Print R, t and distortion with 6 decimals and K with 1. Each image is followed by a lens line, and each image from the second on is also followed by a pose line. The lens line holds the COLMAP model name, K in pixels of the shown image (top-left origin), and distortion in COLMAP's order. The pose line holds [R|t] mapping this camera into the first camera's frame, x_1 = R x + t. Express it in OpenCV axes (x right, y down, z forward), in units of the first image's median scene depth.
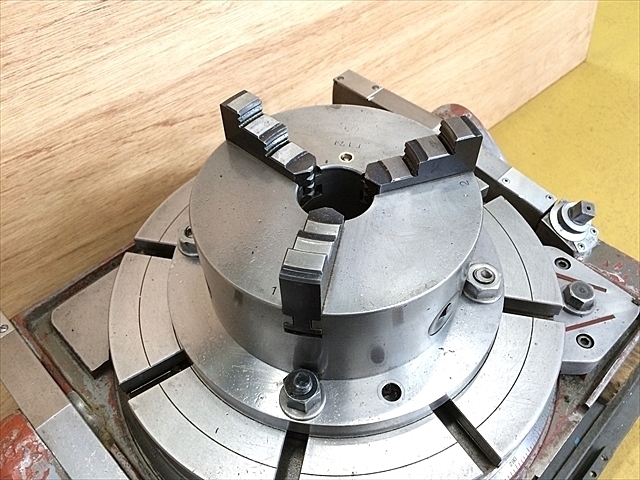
lens RADIAL K [[564.1, 0, 321.0], [0, 564.1, 238.6], [0, 0, 1]] dist [0.086120, -0.139720]
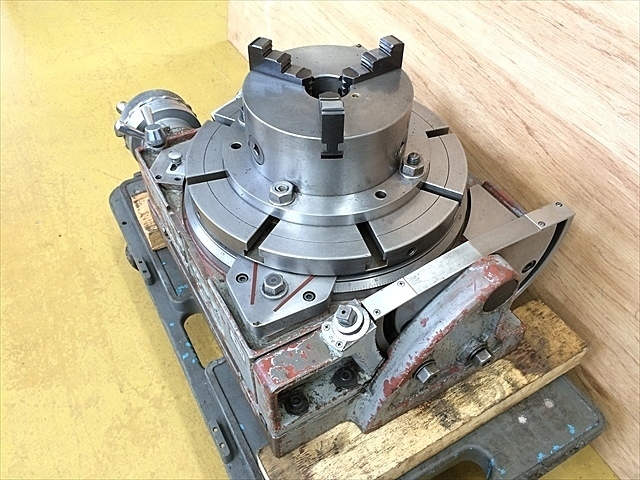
lens RADIAL K [[564.1, 0, 314.2], [0, 564.1, 237.3], [0, 0, 1]] dist [0.086120, -0.139720]
pose [[-0.274331, 0.705739, -0.653203, 1.125152], [-0.730824, 0.288478, 0.618609, -0.749470], [0.625011, 0.647080, 0.436633, 0.403562]]
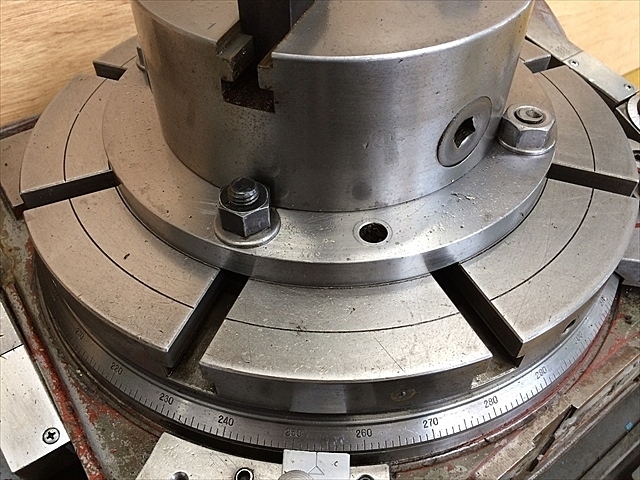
lens RADIAL K [[564.1, 0, 320.7], [0, 564.1, 238.9], [0, 0, 1]] dist [0.086120, -0.139720]
pose [[0.987989, 0.123851, -0.092402, 0.094463], [-0.128440, 0.990675, -0.045458, 0.239255], [0.085911, 0.056780, 0.994684, 0.228009]]
